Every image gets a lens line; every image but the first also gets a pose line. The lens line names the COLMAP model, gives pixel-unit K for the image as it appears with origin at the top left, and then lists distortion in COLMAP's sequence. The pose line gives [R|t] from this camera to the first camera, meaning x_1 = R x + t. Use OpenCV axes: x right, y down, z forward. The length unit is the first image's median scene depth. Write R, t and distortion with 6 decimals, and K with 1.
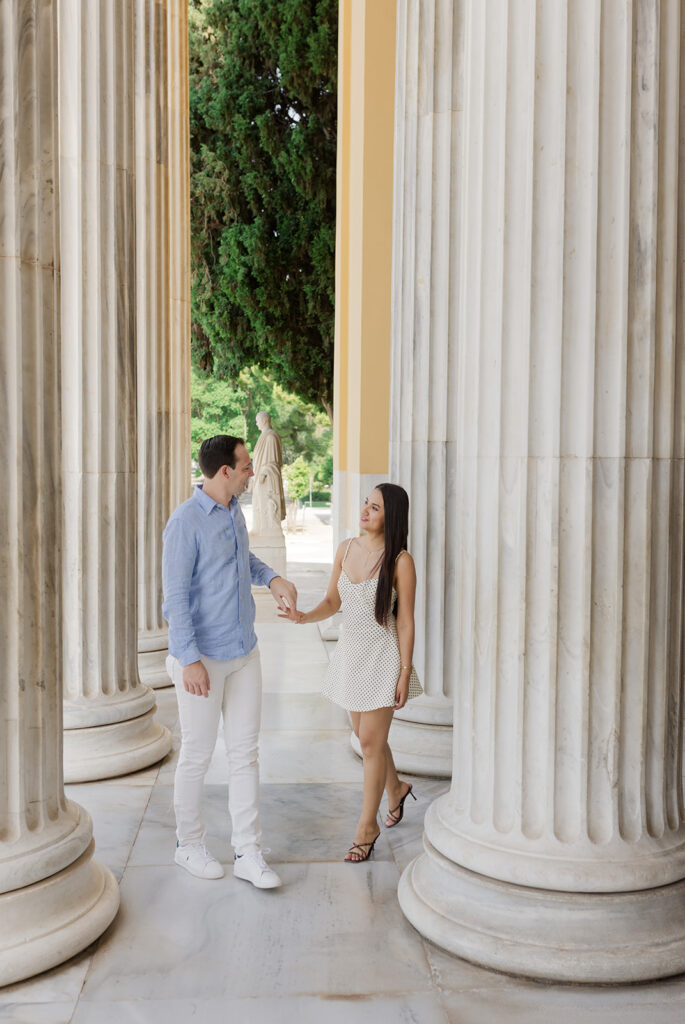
lens RADIAL K [[1558.0, 0, 353.4], [0, 1558.0, 532.2], [0, 0, 1]] dist [0.003208, -0.008589]
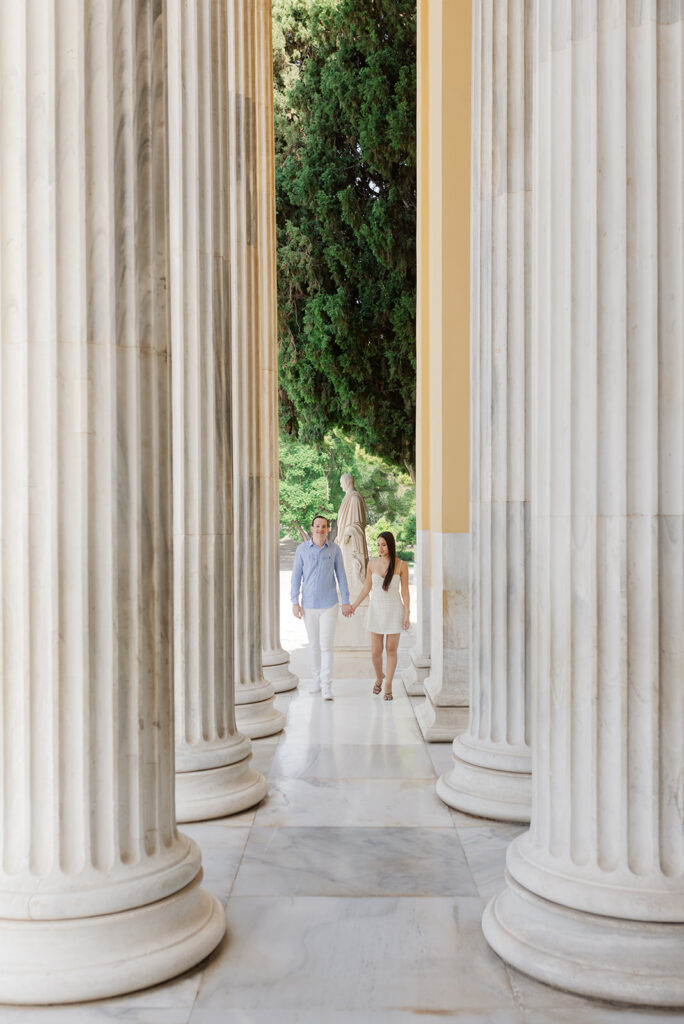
lens RADIAL K [[1556.3, 0, 264.5], [0, 1556.3, 522.4], [0, 0, 1]] dist [0.003689, 0.017075]
pose [[0.993887, -0.012241, -0.109722, 0.000674], [0.007290, 0.998942, -0.045413, 0.003792], [0.110162, 0.044336, 0.992924, -0.100014]]
